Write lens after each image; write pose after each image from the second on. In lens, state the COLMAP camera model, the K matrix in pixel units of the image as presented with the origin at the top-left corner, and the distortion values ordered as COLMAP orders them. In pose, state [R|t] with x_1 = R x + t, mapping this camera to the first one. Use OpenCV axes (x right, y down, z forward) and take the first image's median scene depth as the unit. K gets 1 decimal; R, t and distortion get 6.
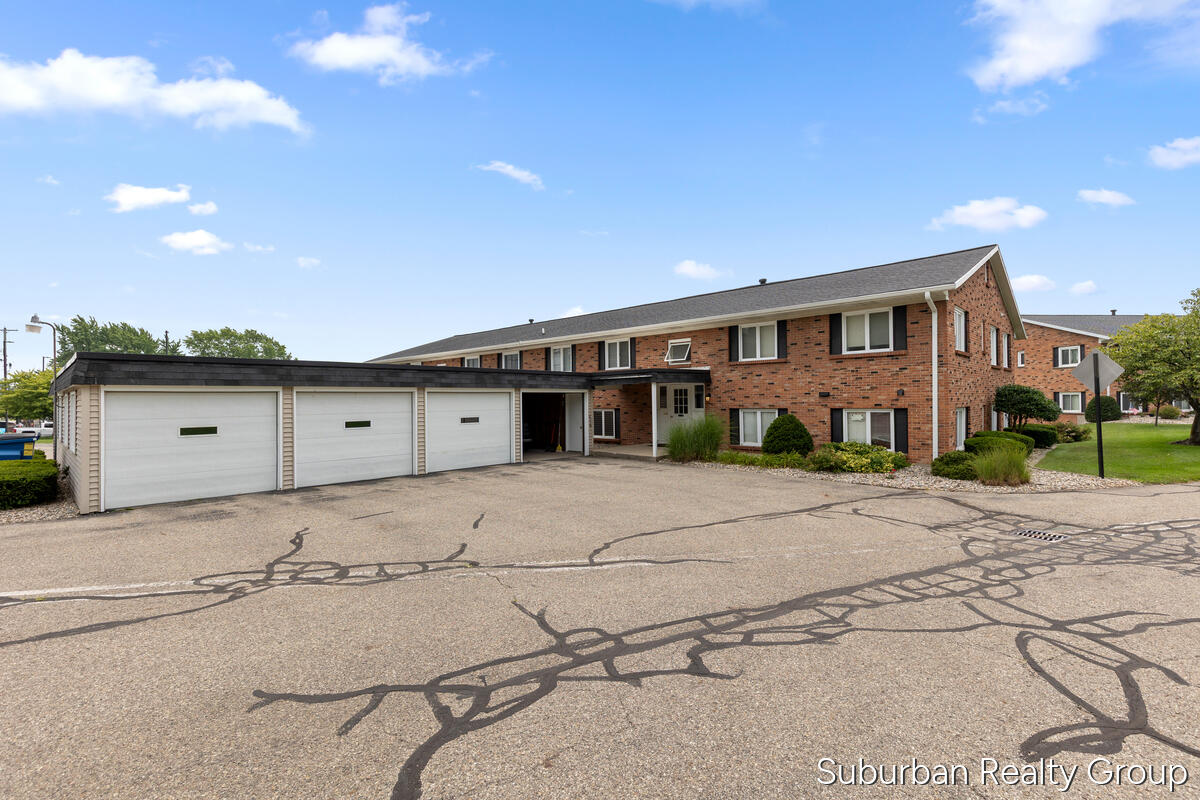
lens RADIAL K [[543.0, 0, 600.0], [0, 543.0, 400.0], [0, 0, 1]] dist [0.001485, 0.000149]
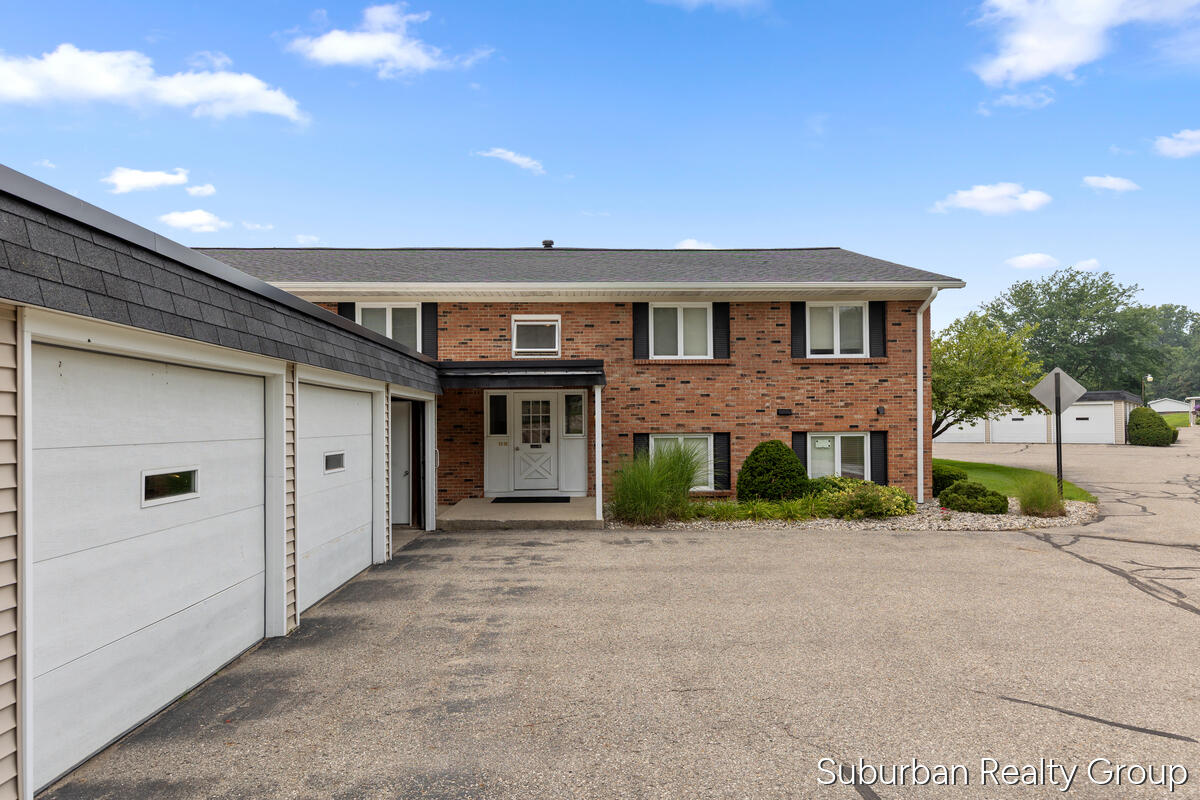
lens RADIAL K [[788.5, 0, 600.0], [0, 788.5, 400.0], [0, 0, 1]] dist [0.002409, -0.000017]
pose [[0.694076, 0.026844, 0.719401, -0.488868], [-0.001634, 0.999361, -0.035714, 0.010736], [-0.719900, 0.023613, 0.693677, 0.440689]]
